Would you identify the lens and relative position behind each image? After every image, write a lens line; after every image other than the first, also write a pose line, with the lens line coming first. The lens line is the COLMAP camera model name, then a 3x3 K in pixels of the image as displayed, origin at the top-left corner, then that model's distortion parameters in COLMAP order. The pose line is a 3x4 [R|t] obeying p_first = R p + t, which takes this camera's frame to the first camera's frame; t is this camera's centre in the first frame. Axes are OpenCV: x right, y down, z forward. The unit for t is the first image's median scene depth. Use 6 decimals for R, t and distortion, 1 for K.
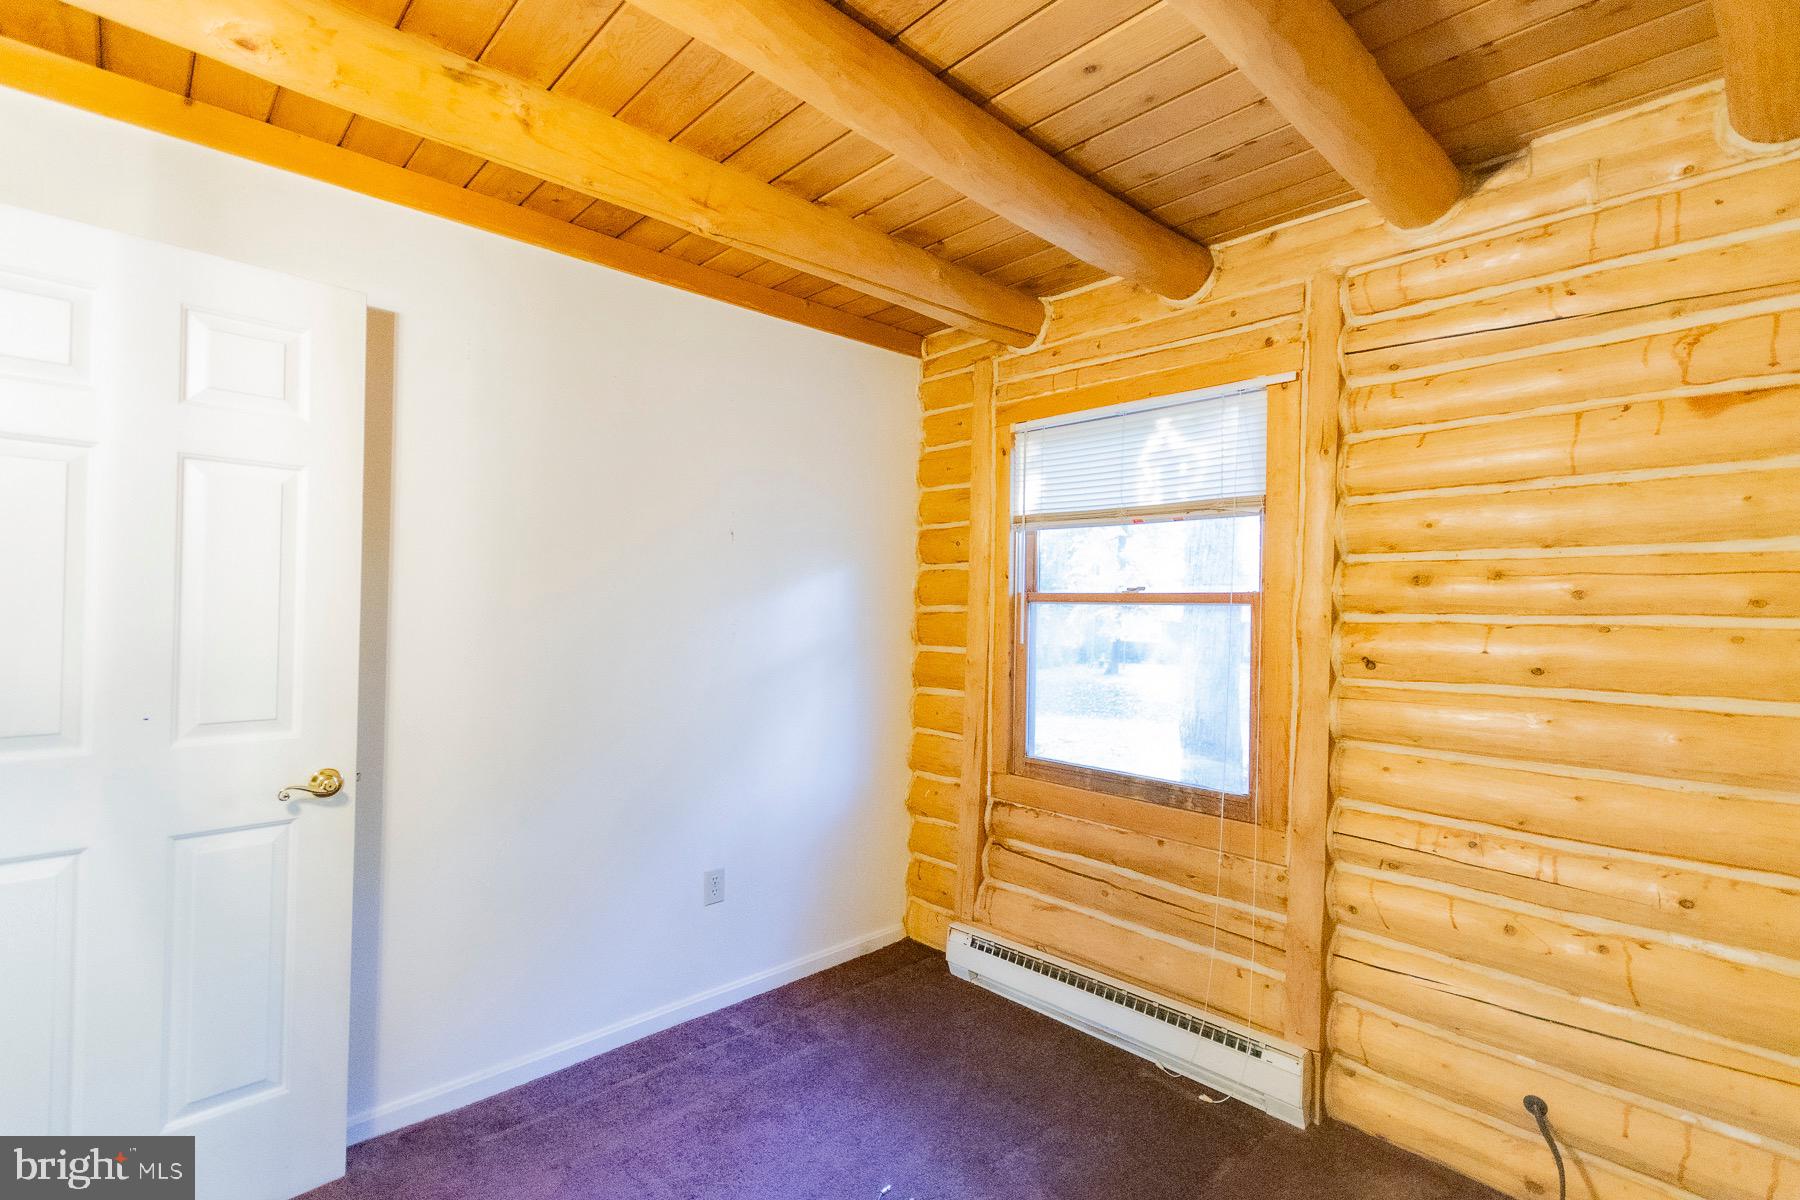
lens RADIAL K [[829.0, 0, 898.4], [0, 829.0, 603.0], [0, 0, 1]] dist [0.015590, 0.000096]
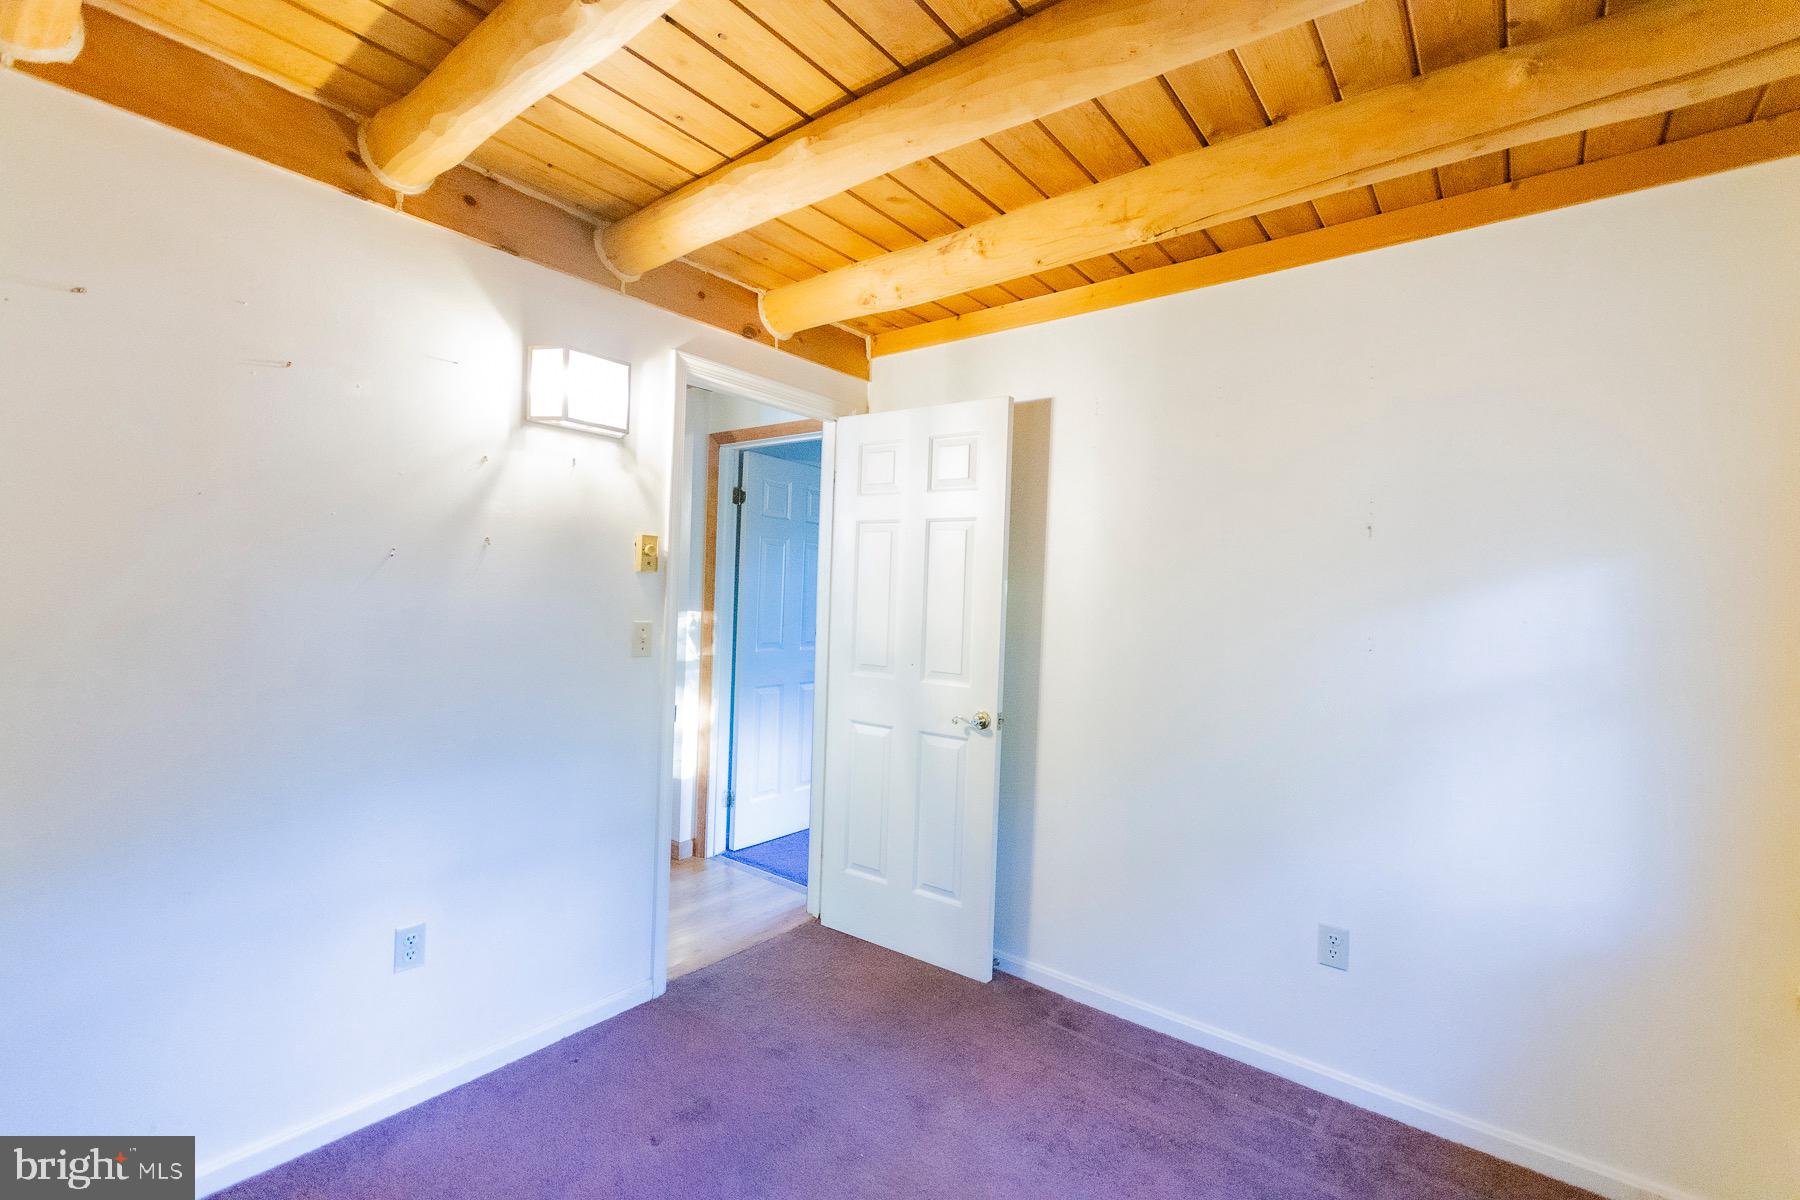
lens RADIAL K [[783.1, 0, 907.4], [0, 783.1, 603.8], [0, 0, 1]] dist [0.008430, 0.000102]
pose [[0.155985, -0.006318, -0.987739, 0.694678], [-0.031939, 0.999424, -0.011437, 0.020665], [0.987243, 0.033331, 0.155694, 0.601498]]
